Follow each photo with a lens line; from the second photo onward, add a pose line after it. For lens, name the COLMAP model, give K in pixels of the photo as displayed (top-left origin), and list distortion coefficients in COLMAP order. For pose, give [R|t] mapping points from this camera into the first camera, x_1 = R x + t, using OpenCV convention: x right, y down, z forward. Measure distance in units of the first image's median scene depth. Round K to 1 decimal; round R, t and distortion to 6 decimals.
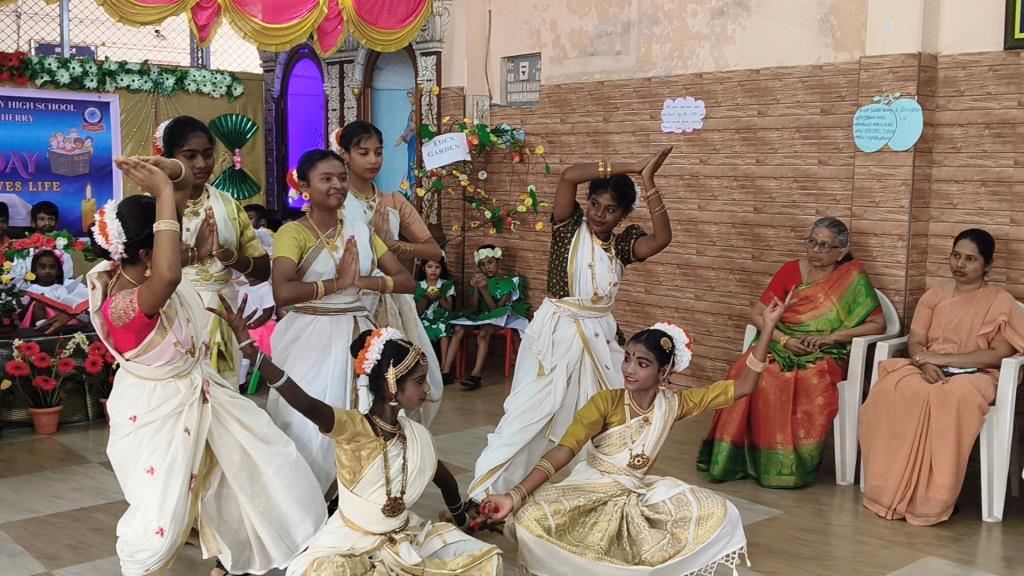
lens RADIAL K [[1095.2, 0, 512.6], [0, 1095.2, 292.3], [0, 0, 1]] dist [0.138731, -0.357595]
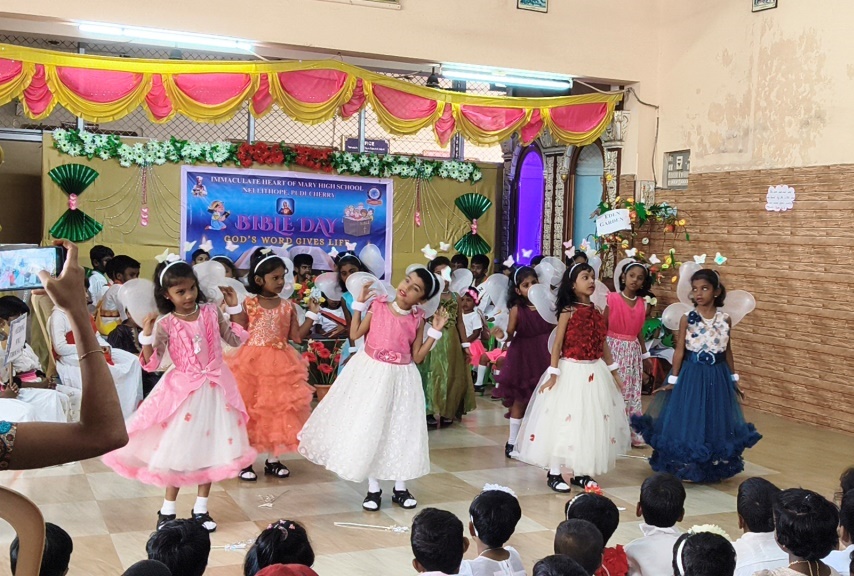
lens RADIAL K [[1088.7, 0, 515.4], [0, 1088.7, 290.7], [0, 0, 1]] dist [0.176349, -0.550005]
pose [[0.965715, 0.035008, -0.257233, 0.163561], [-0.052316, 0.996781, -0.060751, 0.040568], [0.254278, 0.072126, 0.964438, -0.299633]]
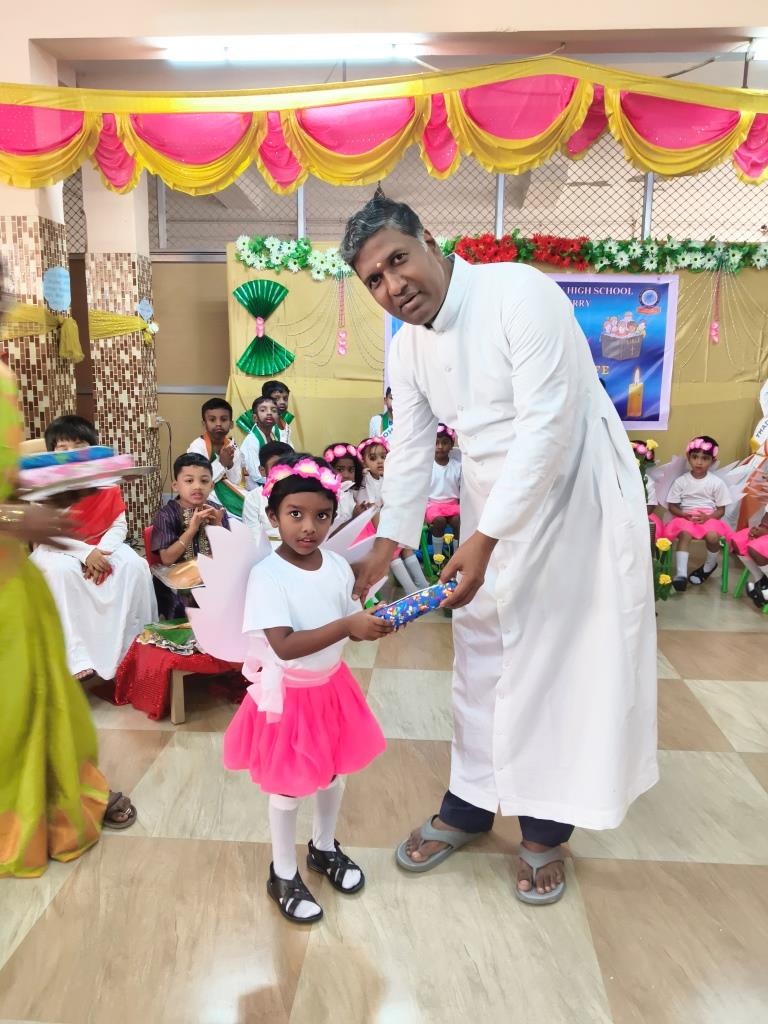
lens RADIAL K [[806.4, 0, 384.0], [0, 806.4, 512.0], [0, 0, 1]] dist [0.089842, -0.209630]
pose [[0.706022, 0.118147, -0.698265, -0.015378], [-0.079887, 0.992979, 0.087238, -0.014291], [0.703670, -0.005810, 0.710503, 0.325148]]
